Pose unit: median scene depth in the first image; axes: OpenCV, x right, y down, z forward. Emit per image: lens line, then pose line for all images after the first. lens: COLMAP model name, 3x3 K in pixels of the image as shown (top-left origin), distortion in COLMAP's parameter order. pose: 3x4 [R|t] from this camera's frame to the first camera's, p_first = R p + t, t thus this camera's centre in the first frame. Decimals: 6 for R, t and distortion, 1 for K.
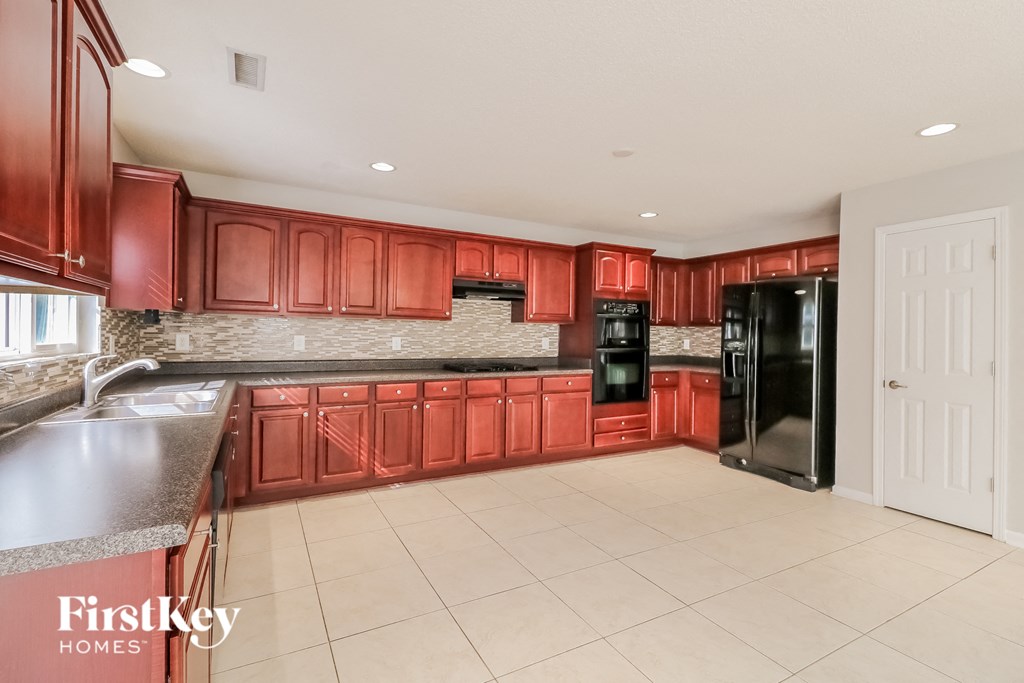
lens RADIAL K [[475.3, 0, 521.6], [0, 475.3, 336.5], [0, 0, 1]] dist [0.022985, 0.000042]
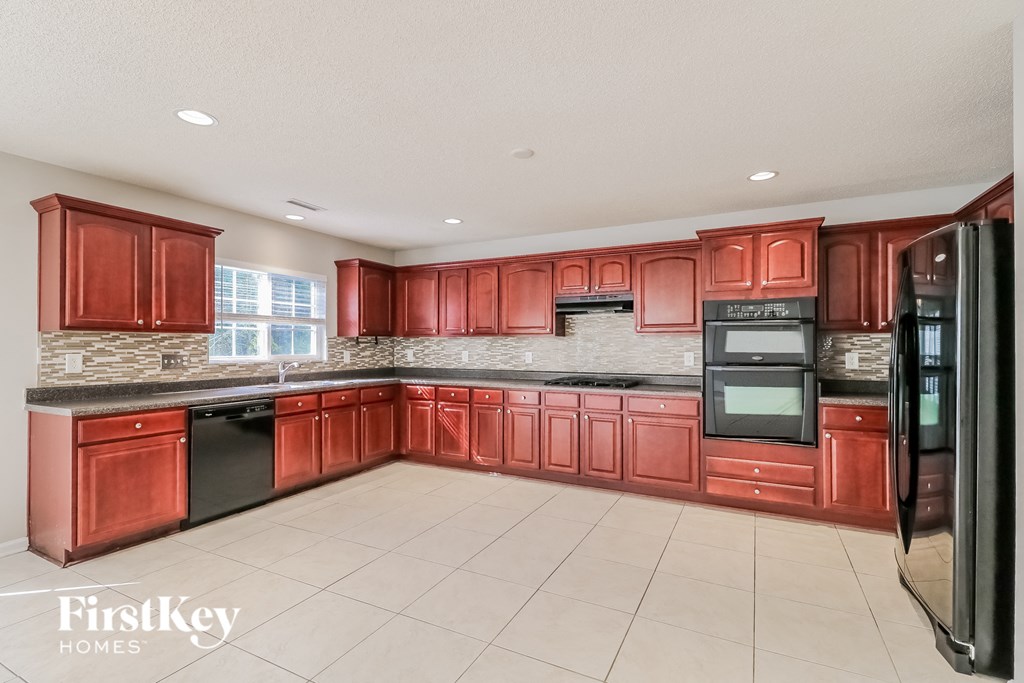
lens RADIAL K [[475.3, 0, 519.8], [0, 475.3, 343.9], [0, 0, 1]] dist [0.022985, 0.000042]
pose [[0.555088, -0.019585, -0.831561, 0.741478], [0.001558, 0.999745, -0.022506, 0.008191], [0.831790, 0.011197, 0.554977, 0.358002]]
